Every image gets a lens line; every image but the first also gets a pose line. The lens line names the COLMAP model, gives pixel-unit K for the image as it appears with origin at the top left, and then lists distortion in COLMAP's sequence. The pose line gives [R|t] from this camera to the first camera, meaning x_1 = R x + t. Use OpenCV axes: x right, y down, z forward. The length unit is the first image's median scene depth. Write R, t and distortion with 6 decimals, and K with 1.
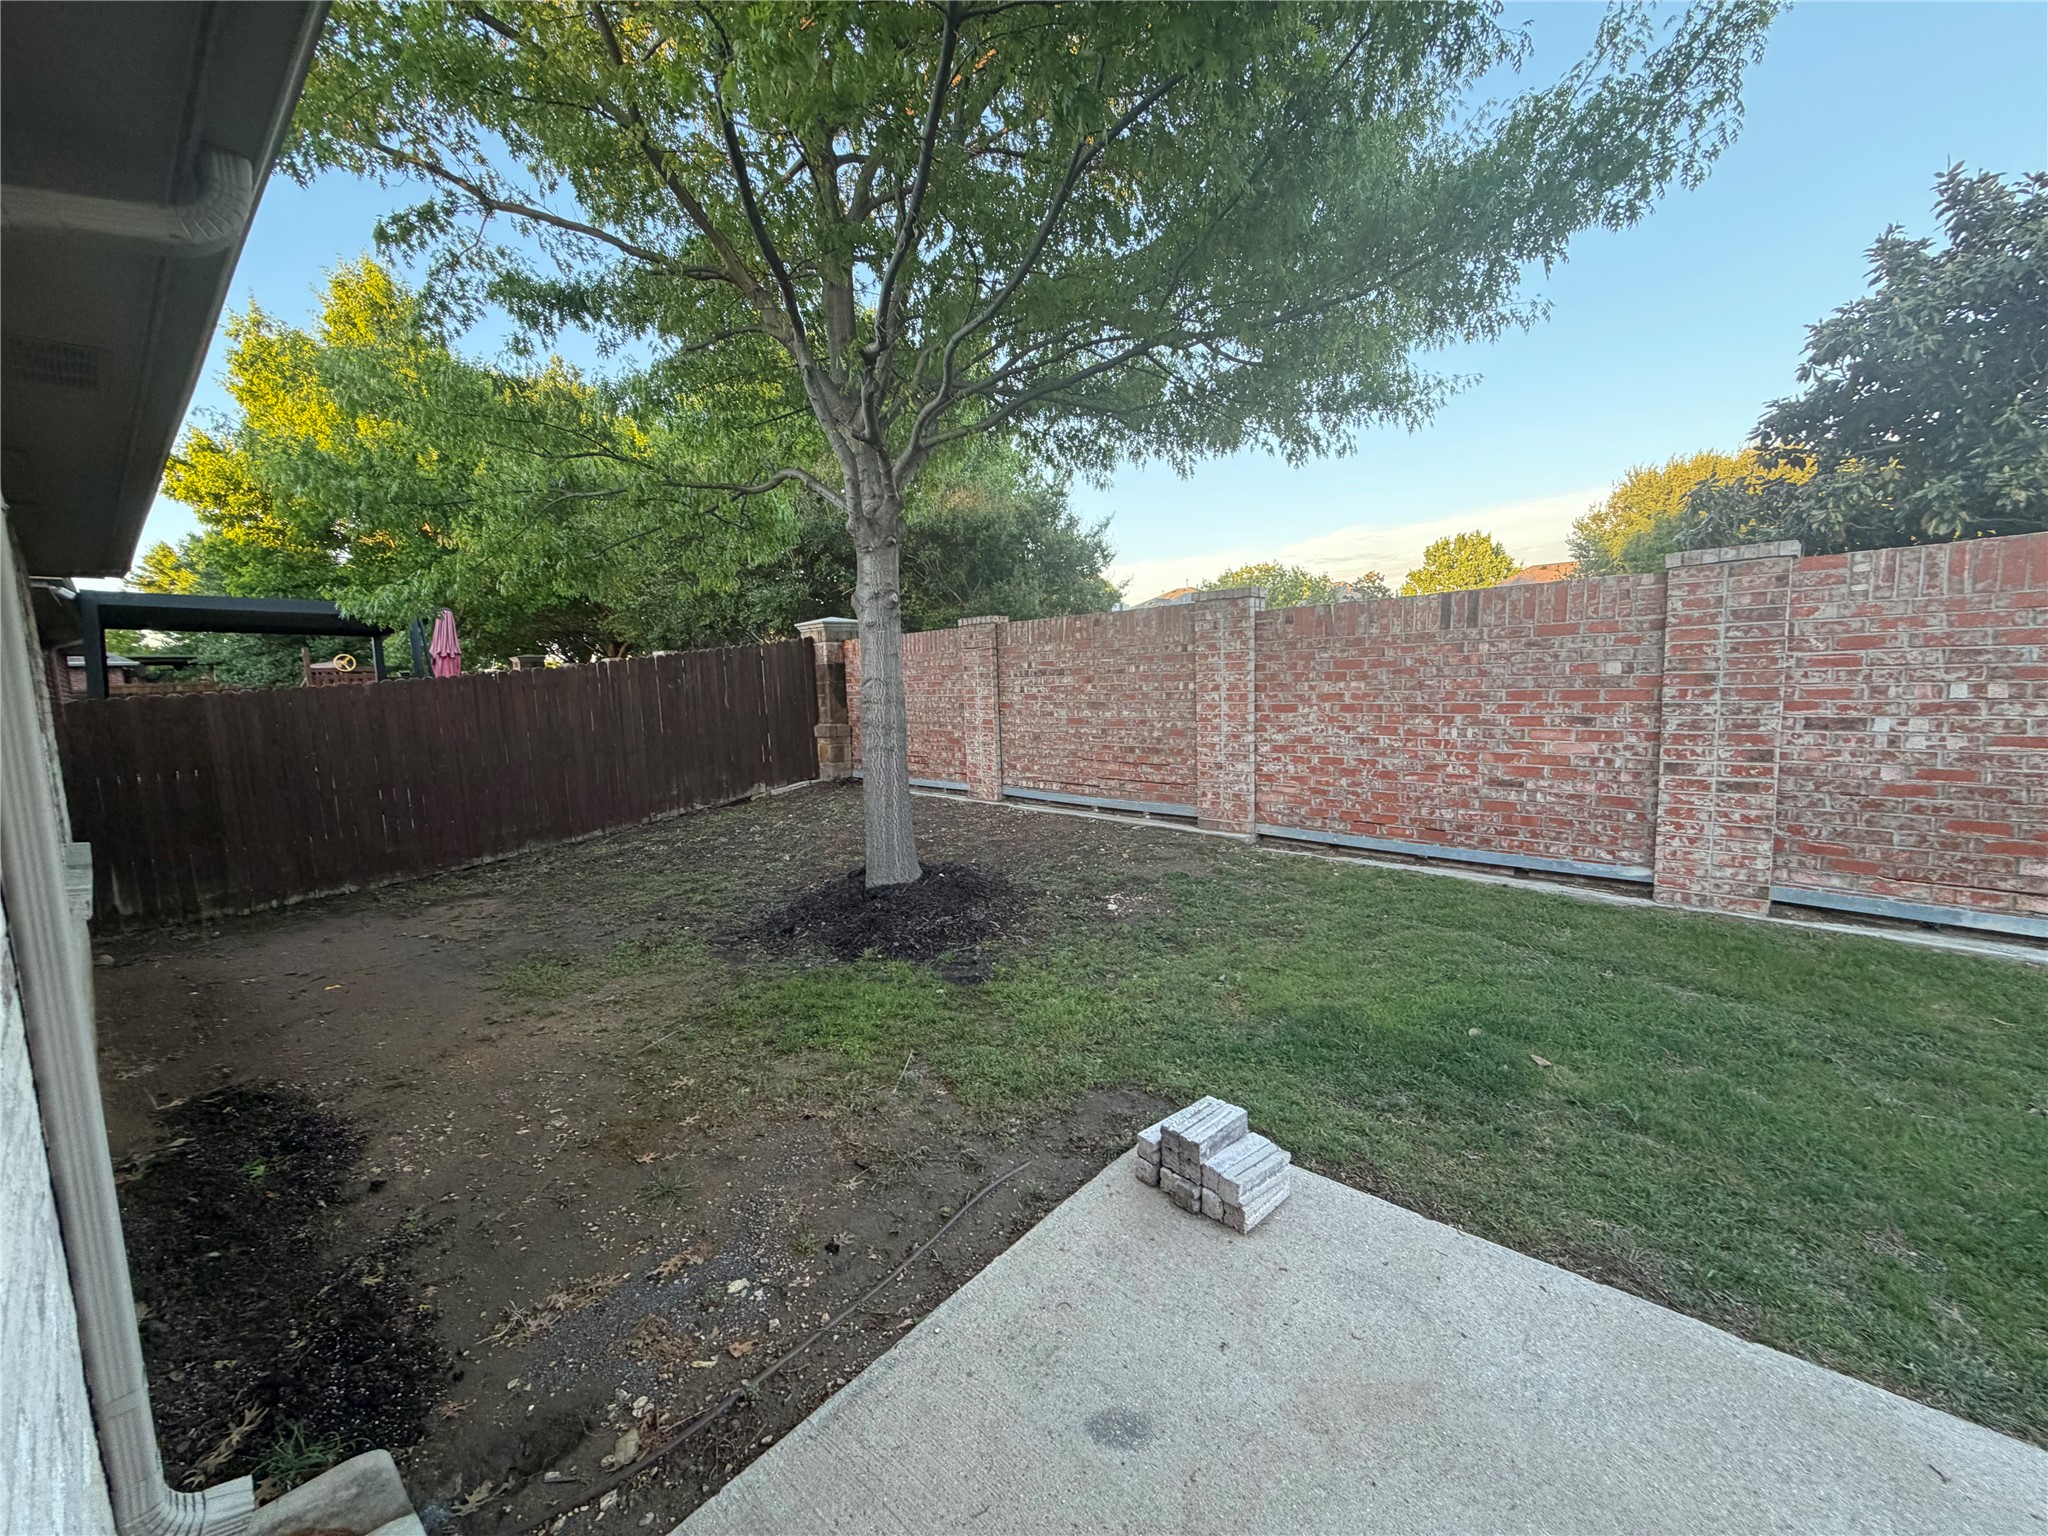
lens RADIAL K [[820.8, 0, 1024.0], [0, 820.8, 768.0], [0, 0, 1]] dist [-0.005494, 0.000048]
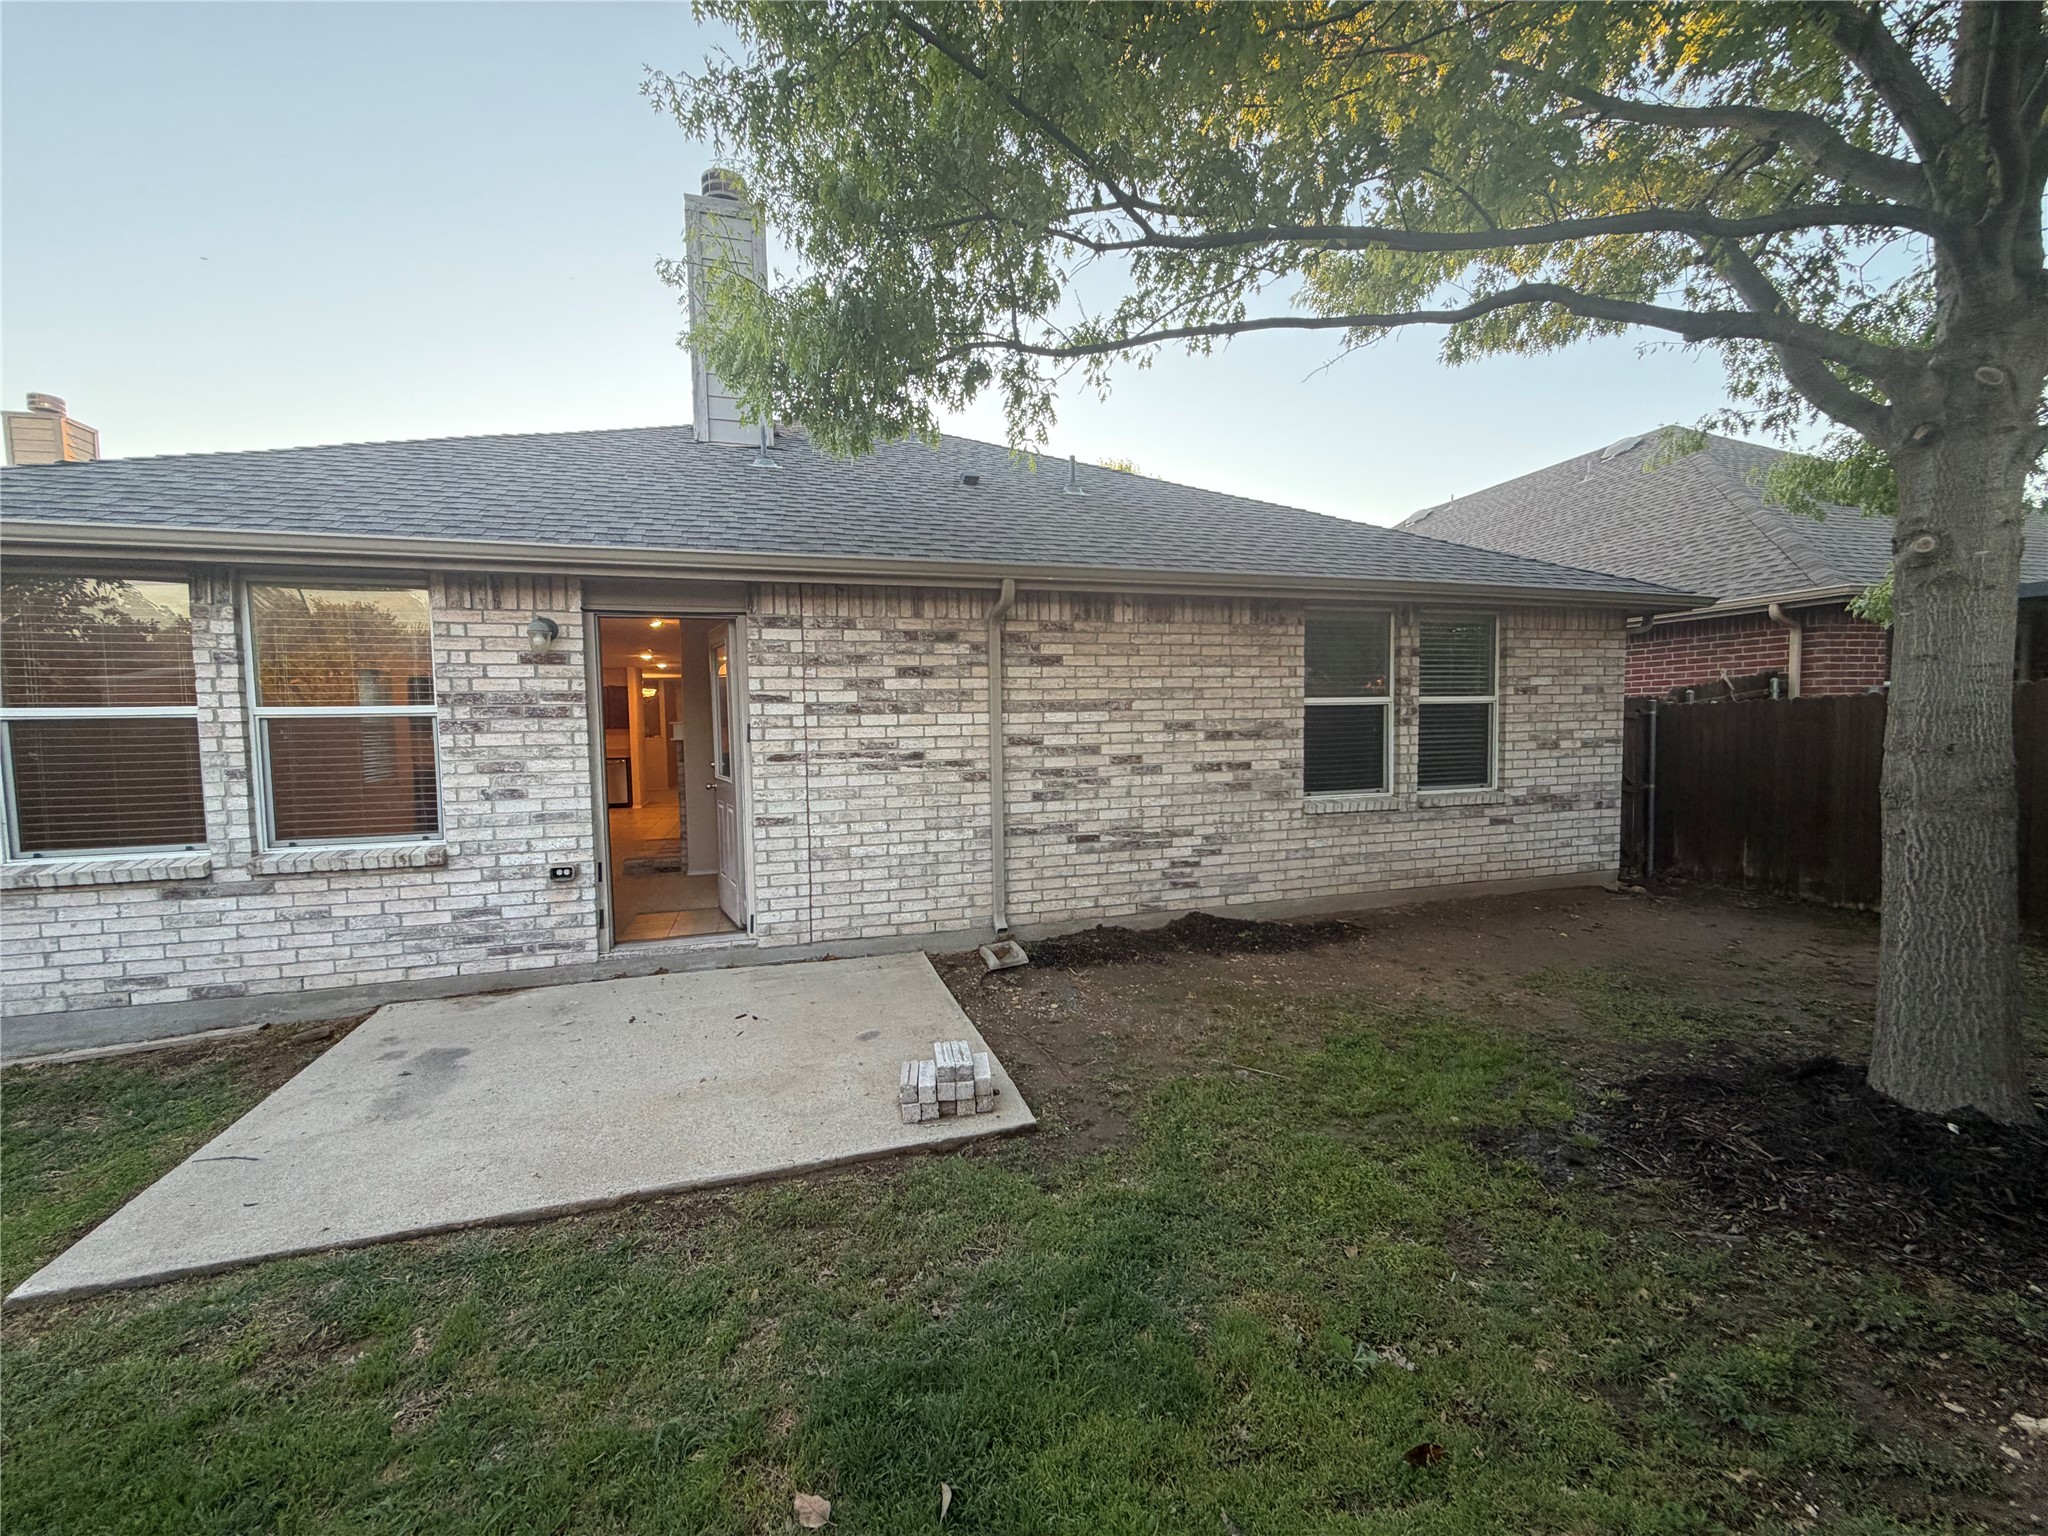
lens RADIAL K [[820.8, 0, 1024.0], [0, 820.8, 768.0], [0, 0, 1]] dist [-0.005494, 0.000048]
pose [[-0.533211, 0.097273, -0.840371, 0.933331], [-0.057946, 0.986835, 0.150992, -0.190039], [0.843995, 0.129207, -0.520555, 1.294711]]
